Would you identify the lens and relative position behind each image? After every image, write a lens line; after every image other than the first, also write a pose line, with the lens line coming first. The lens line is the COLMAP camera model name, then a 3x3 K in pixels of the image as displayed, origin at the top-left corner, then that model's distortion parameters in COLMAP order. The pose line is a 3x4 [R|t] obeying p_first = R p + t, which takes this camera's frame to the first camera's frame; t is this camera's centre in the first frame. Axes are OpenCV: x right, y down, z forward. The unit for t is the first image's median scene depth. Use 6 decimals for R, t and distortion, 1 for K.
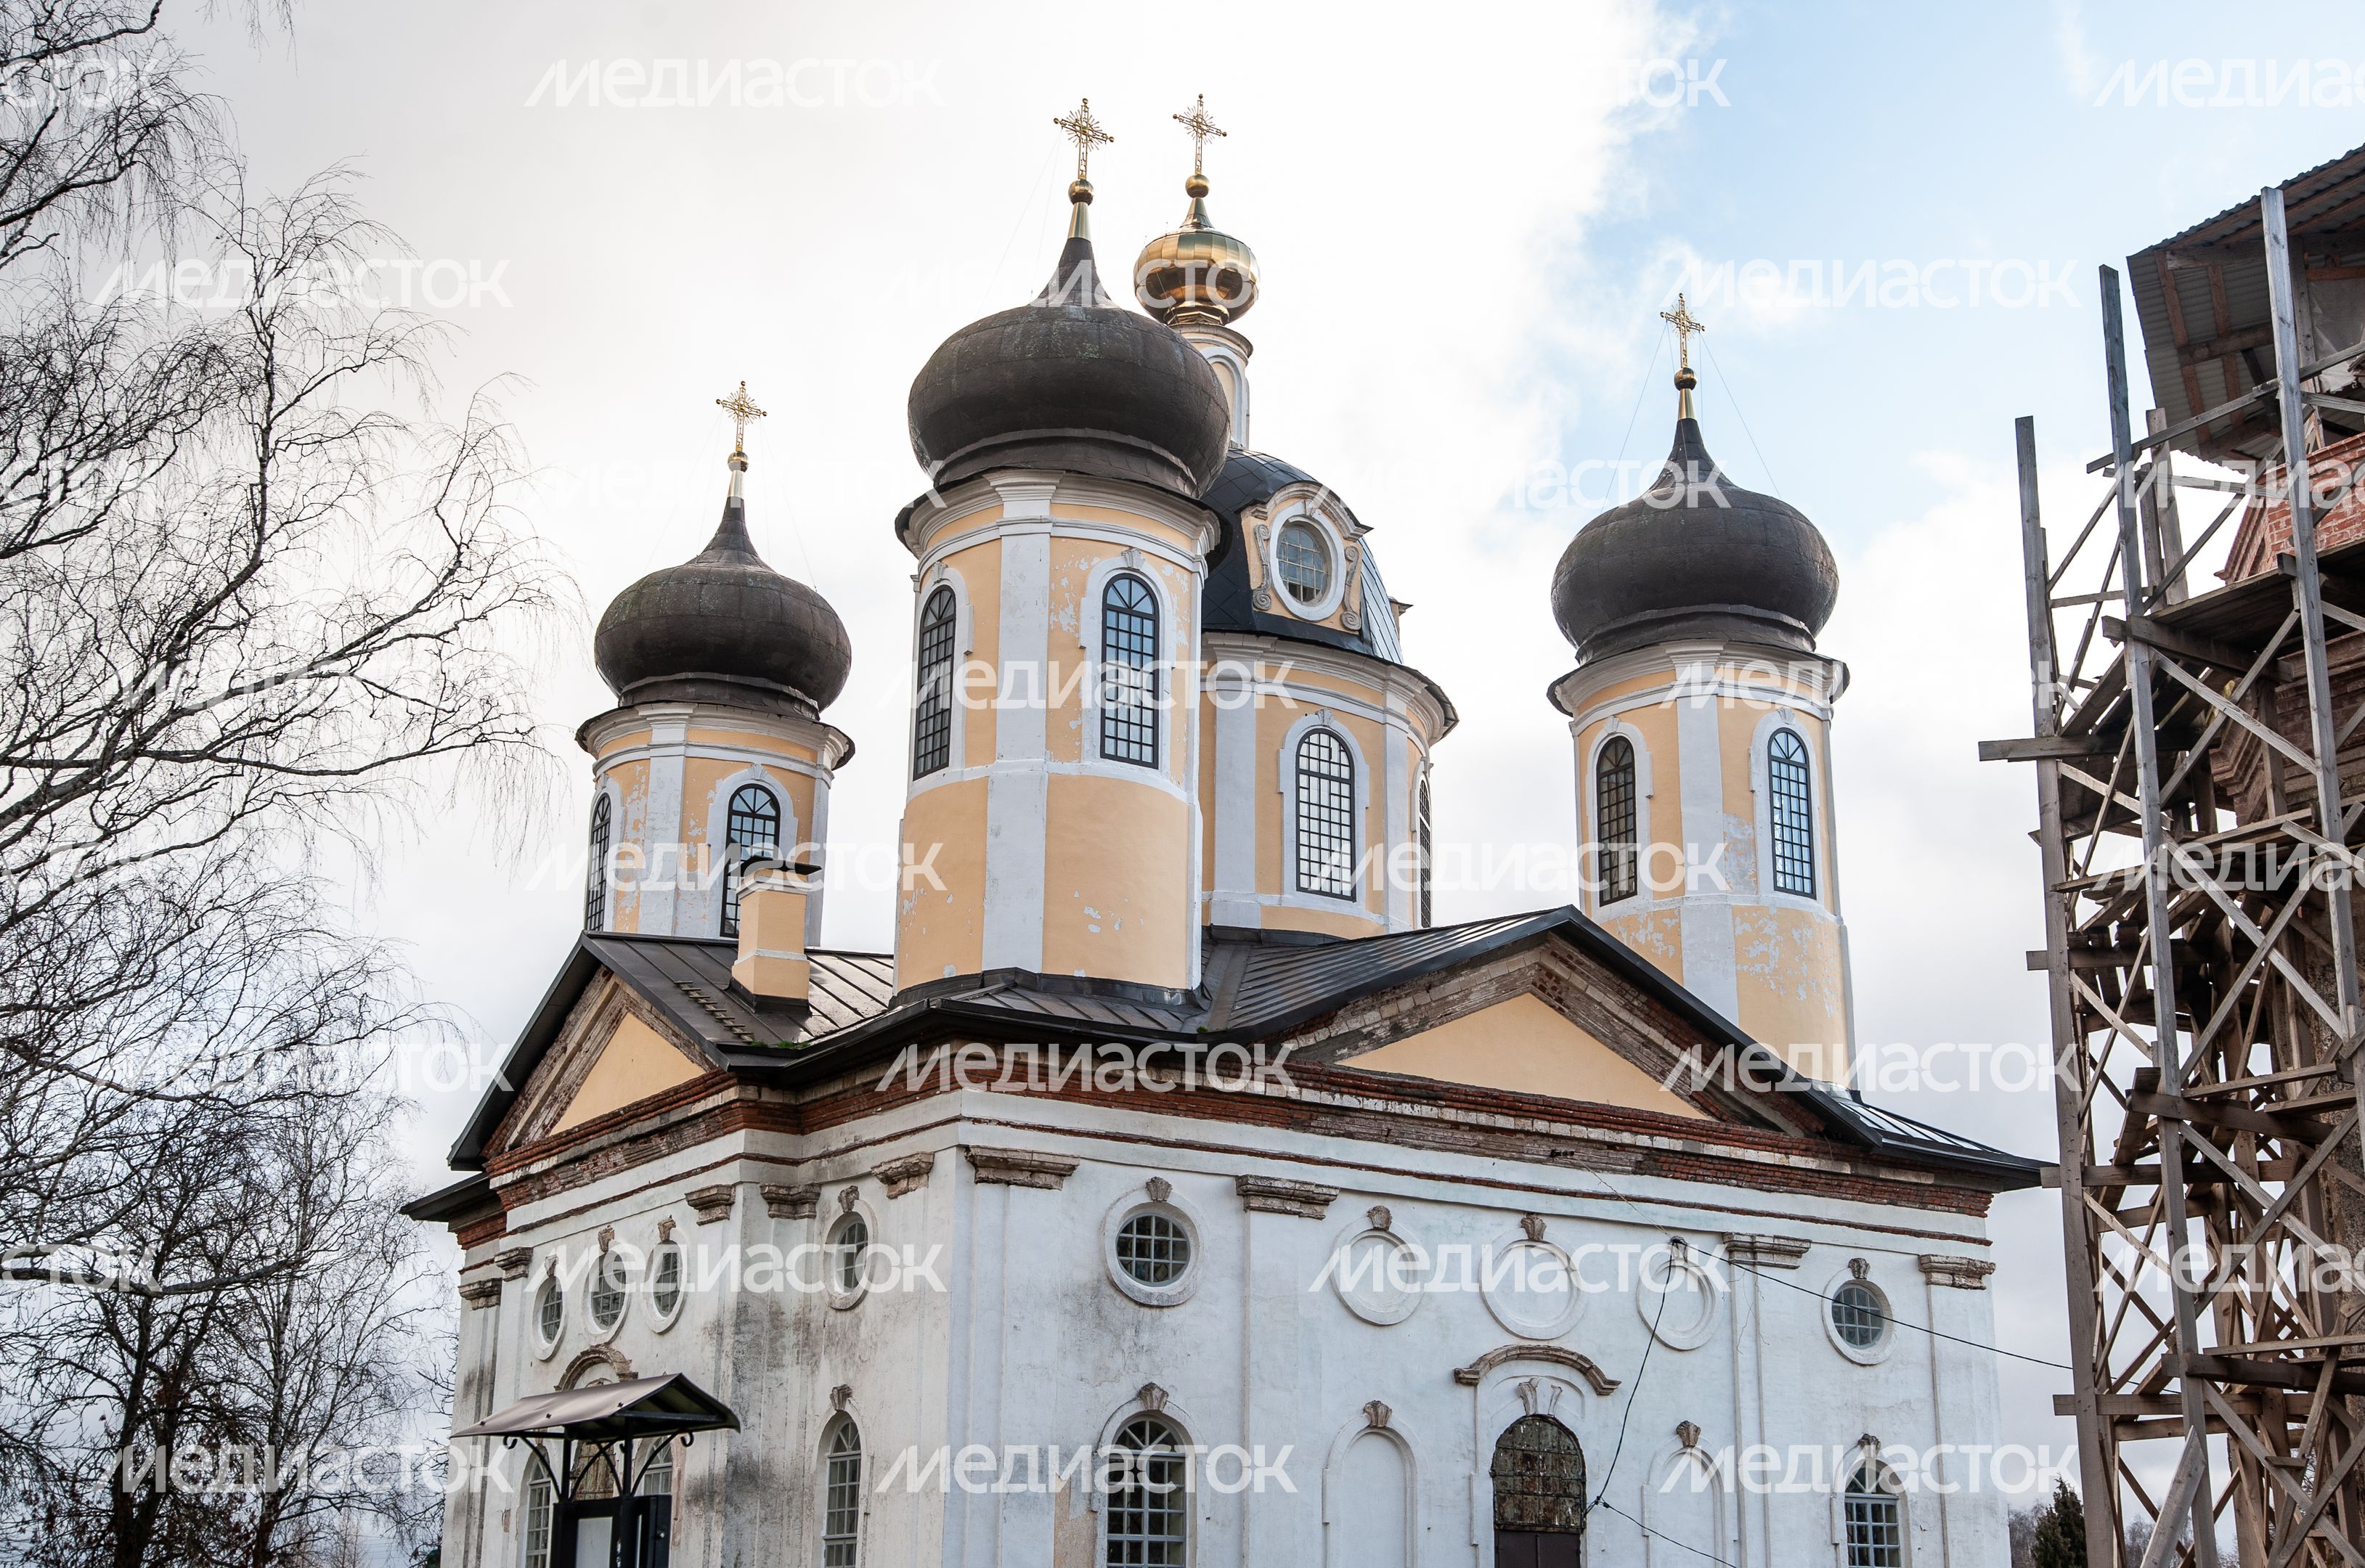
lens RADIAL K [[2948.4, 0, 1168.7], [0, 2948.4, 787.9], [0, 0, 1]] dist [0.019343, 0.109997]
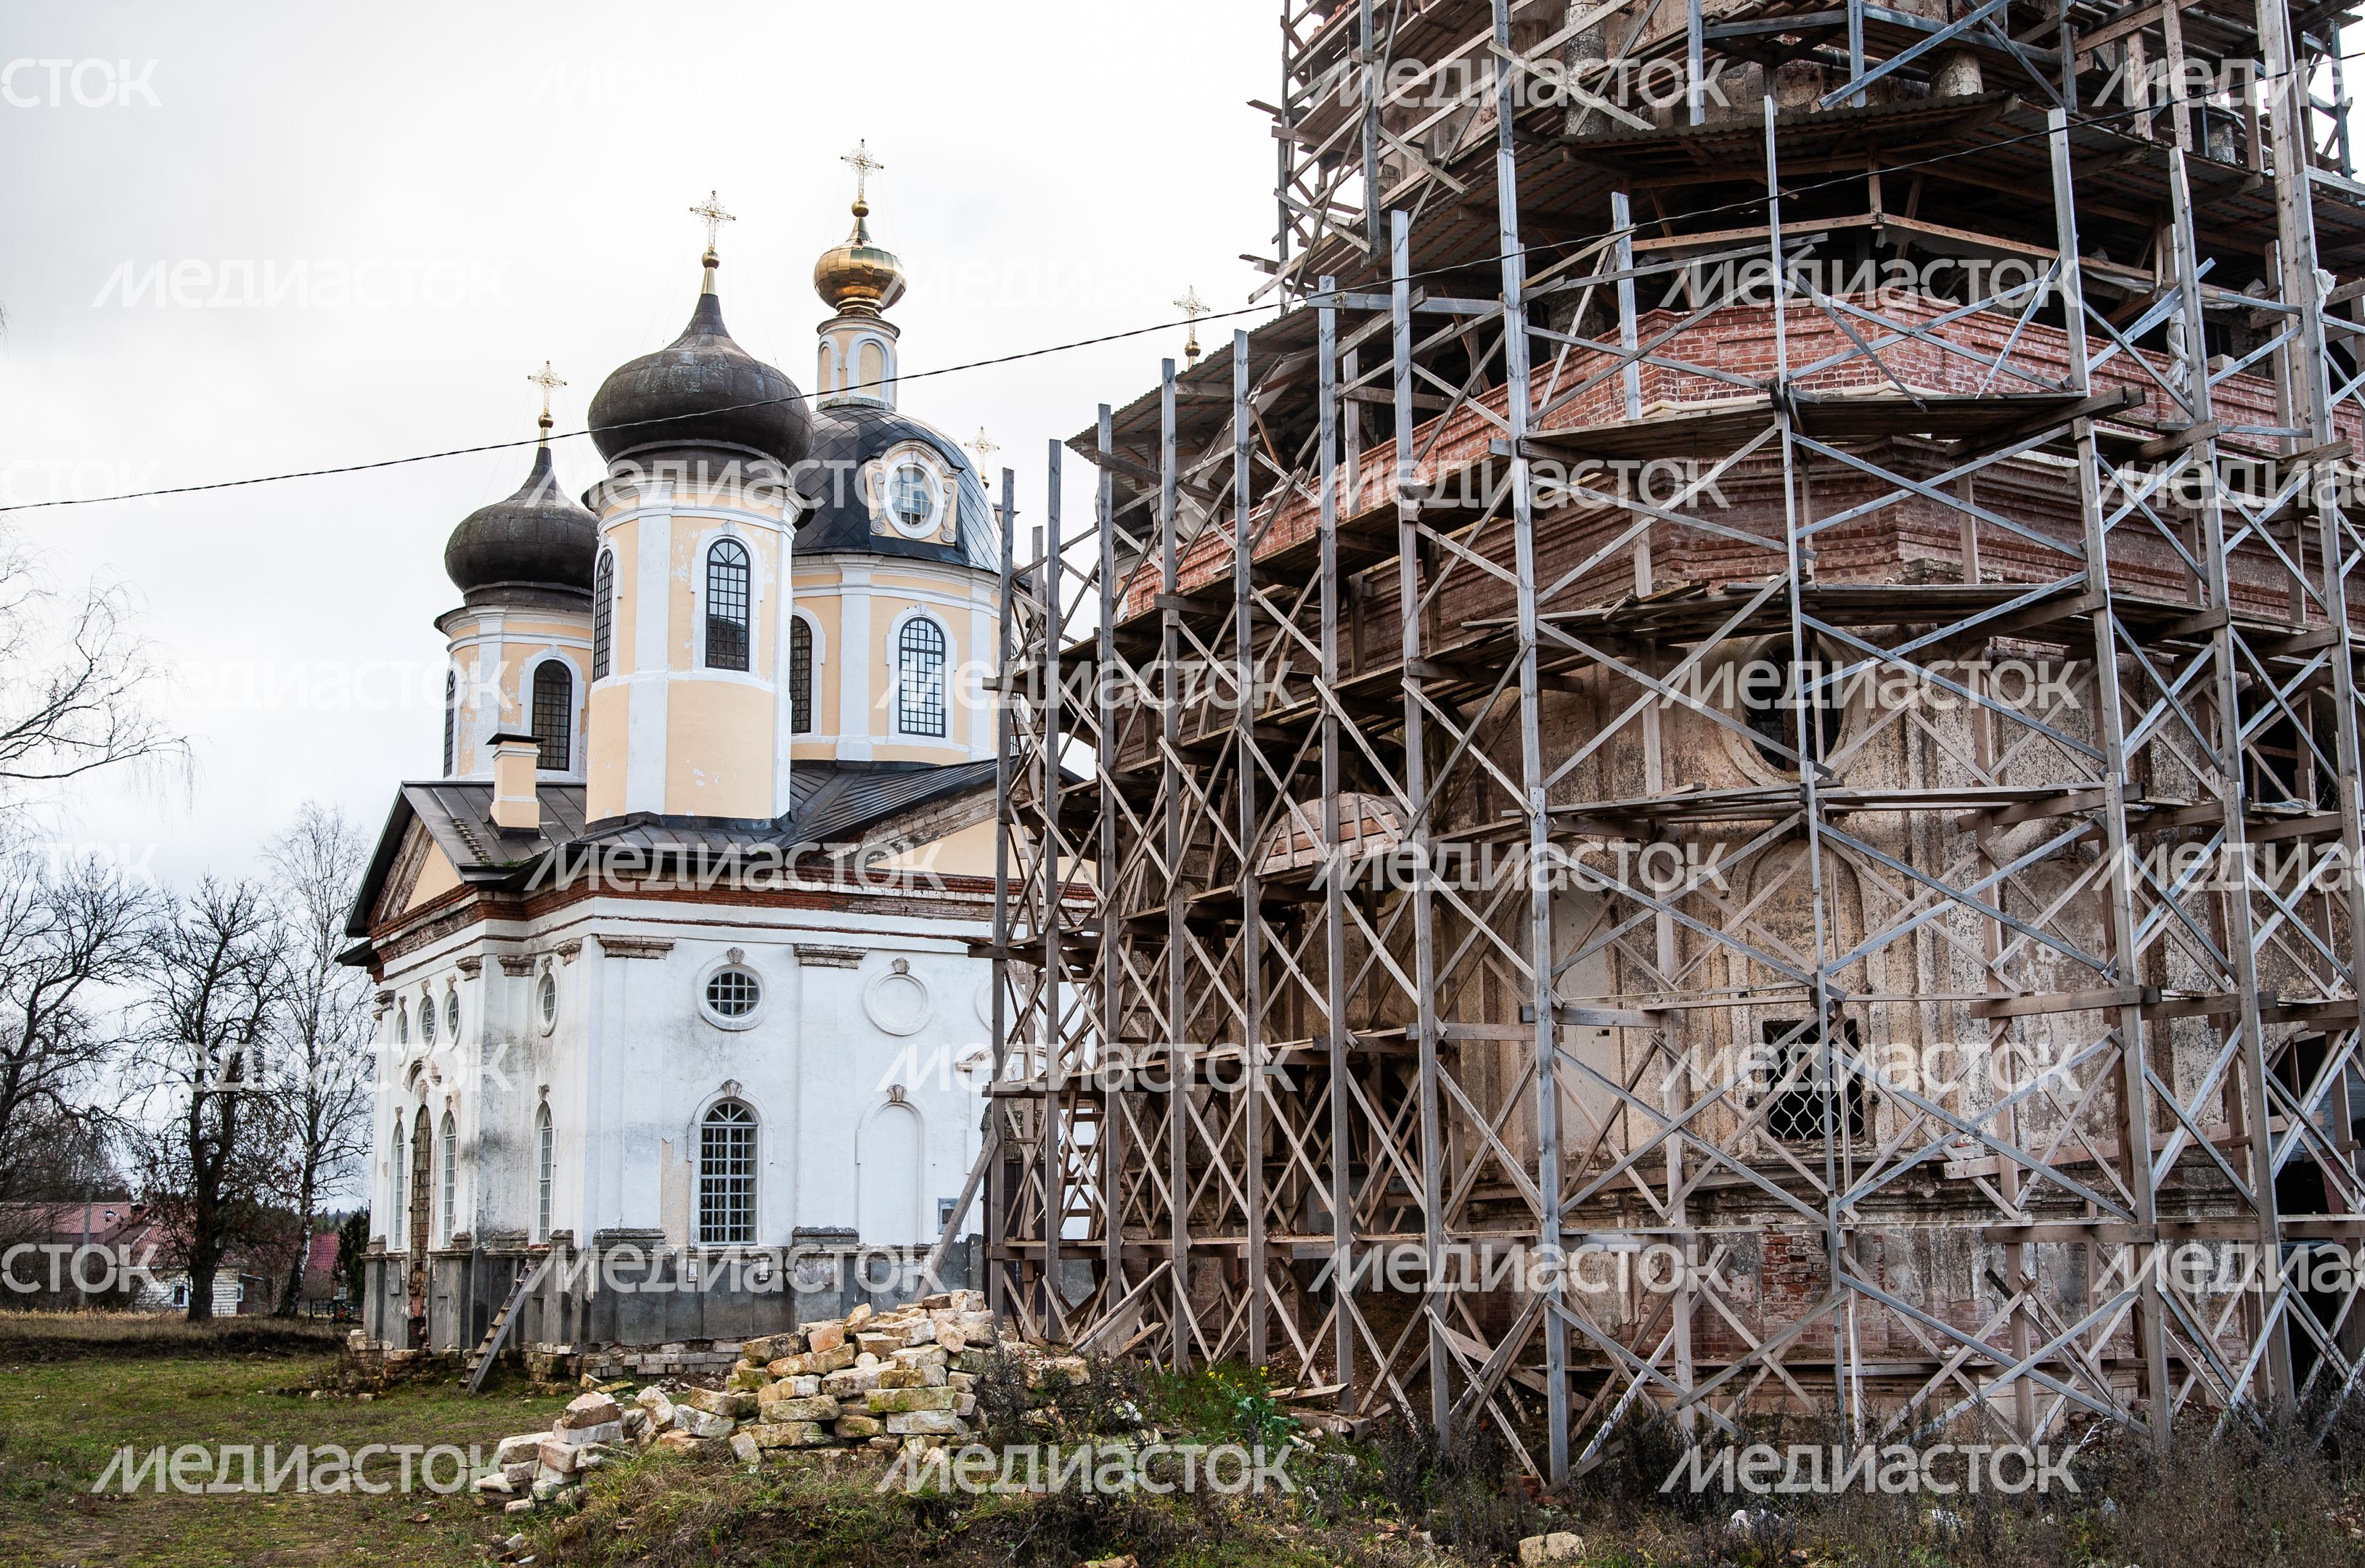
lens RADIAL K [[2596.8, 0, 1184.6], [0, 2596.8, 797.9], [0, 0, 1]] dist [-0.010223, 0.034518]
pose [[0.998663, -0.030250, -0.041926, 0.265281], [0.034983, 0.992493, 0.117195, -0.087784], [0.038067, -0.118505, 0.992224, -0.297449]]
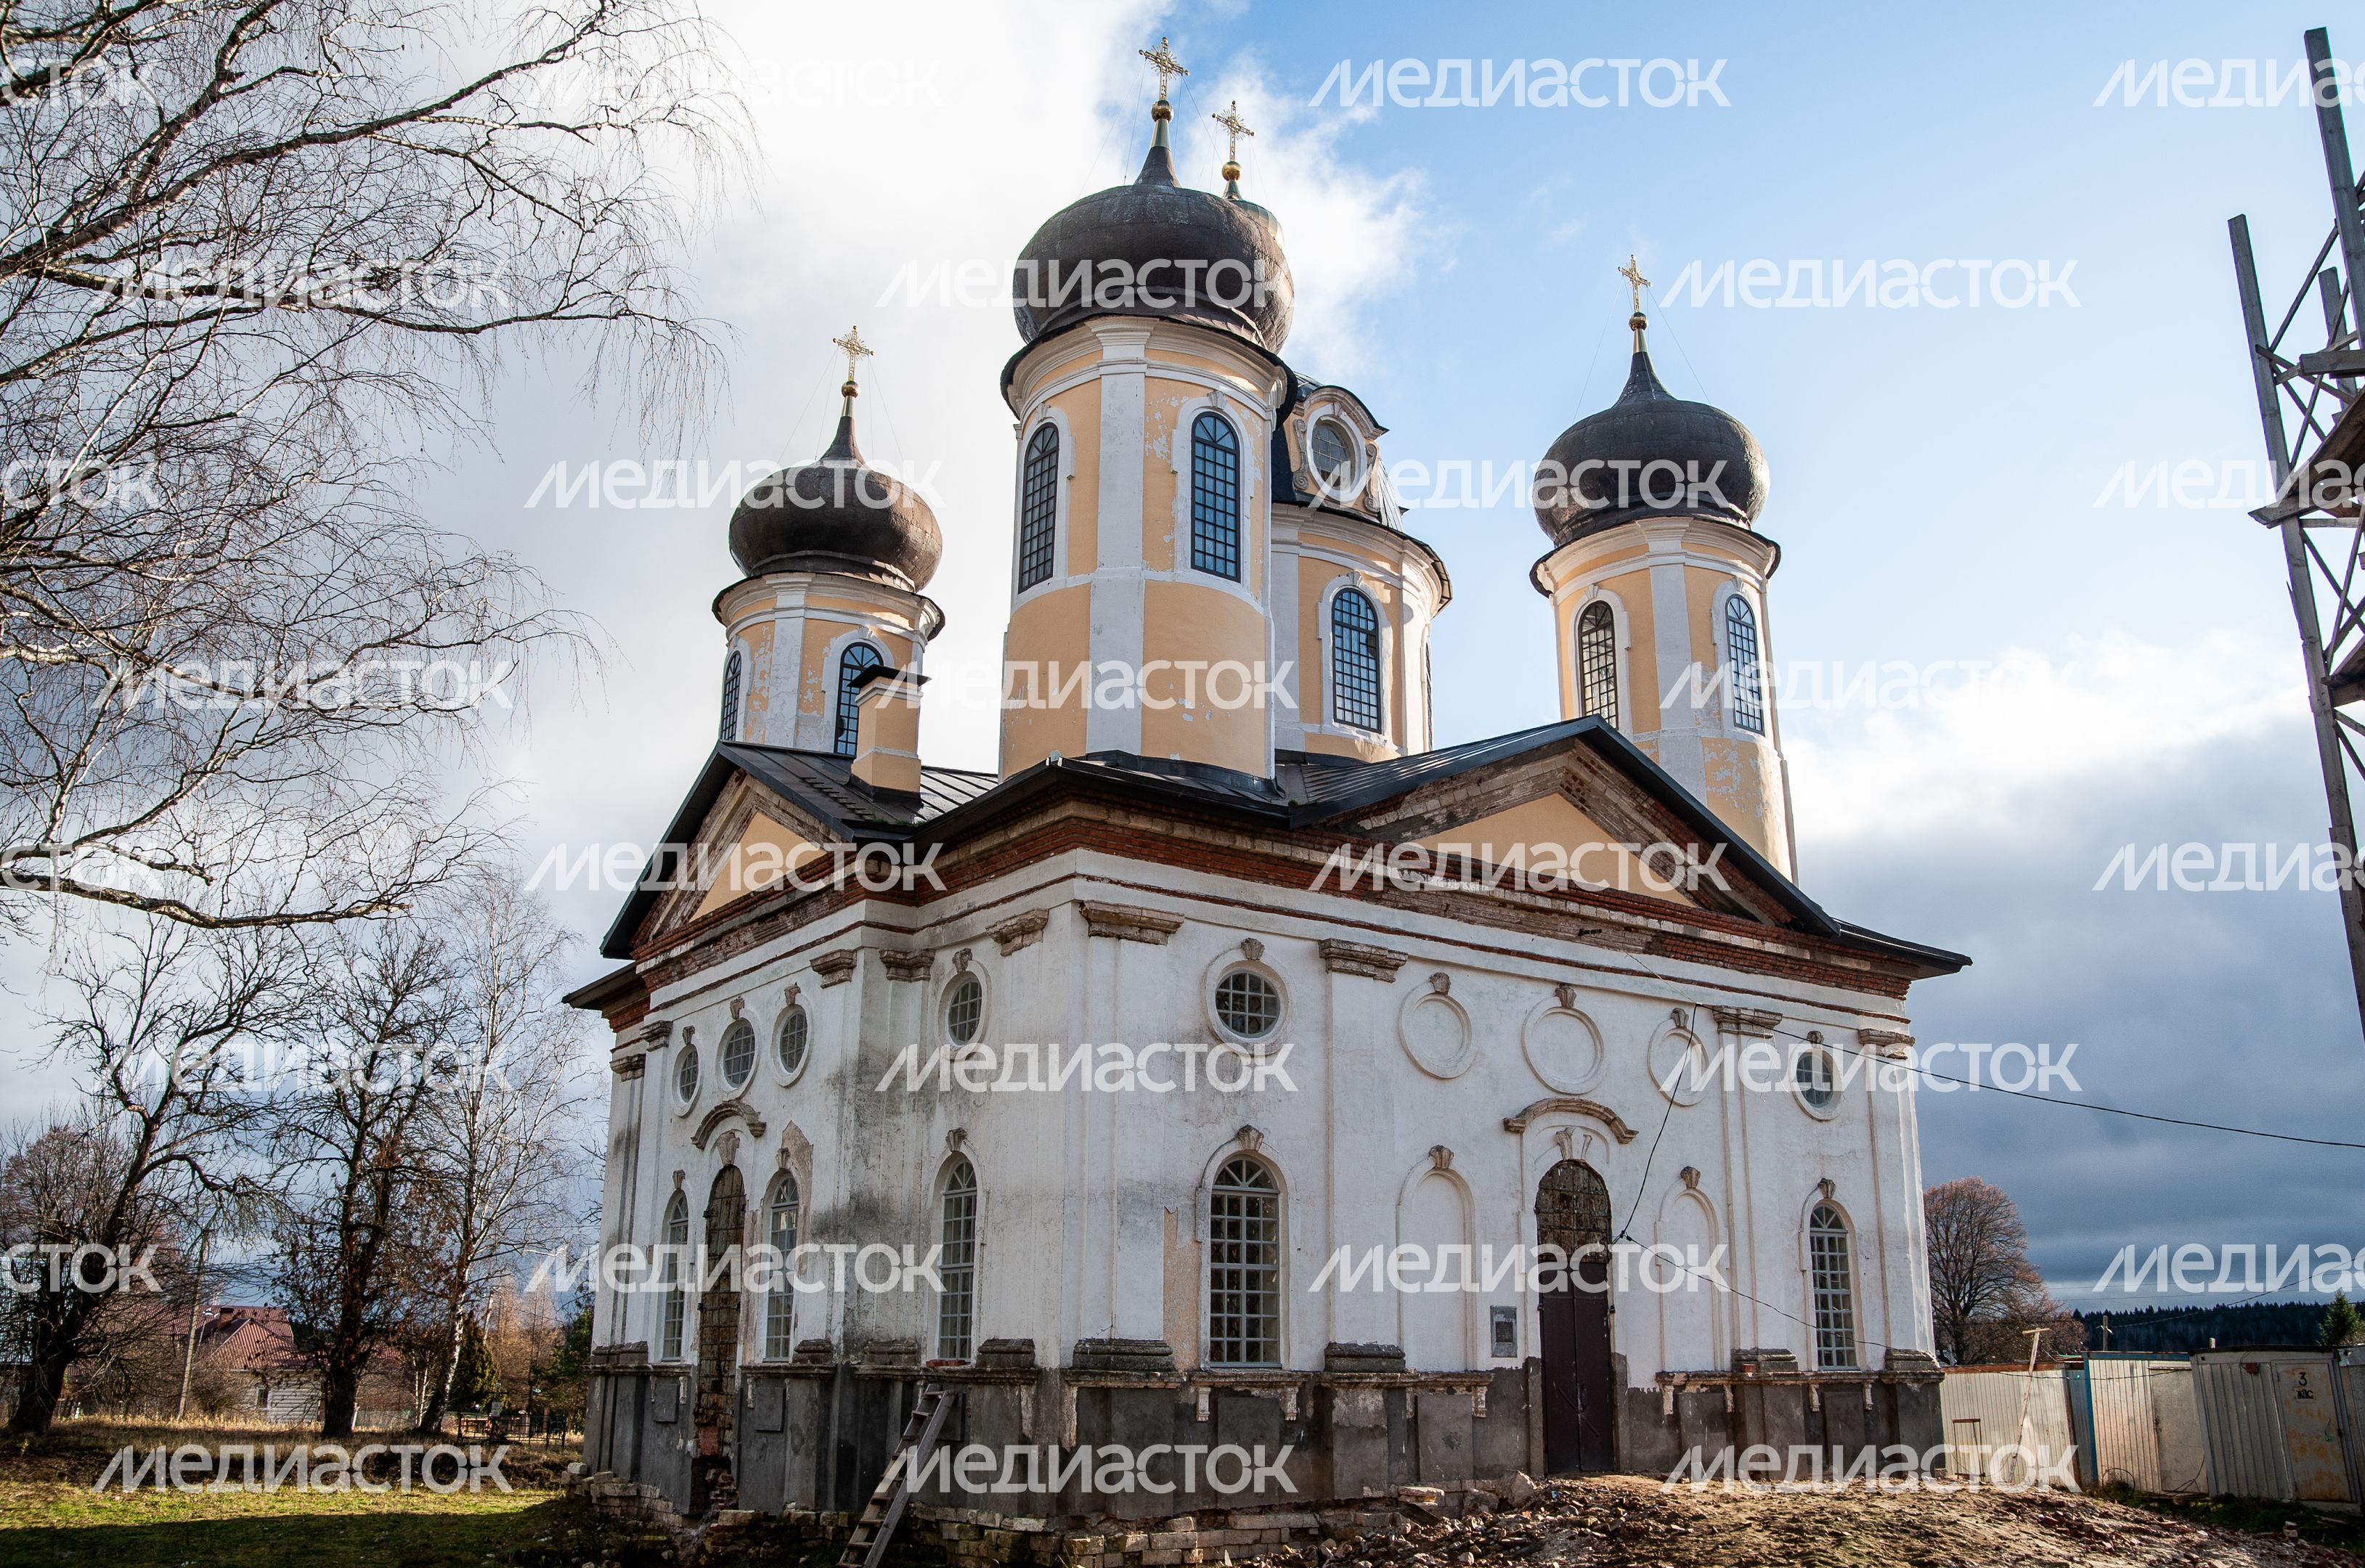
lens RADIAL K [[1957.3, 0, 1182.5], [0, 1957.3, 784.0], [0, 0, 1]] dist [-0.107913, 0.070392]
pose [[0.998971, 0.010513, 0.044122, -0.056337], [-0.010132, 0.999910, -0.008843, 0.075192], [-0.044210, 0.008386, 0.998987, 0.259199]]
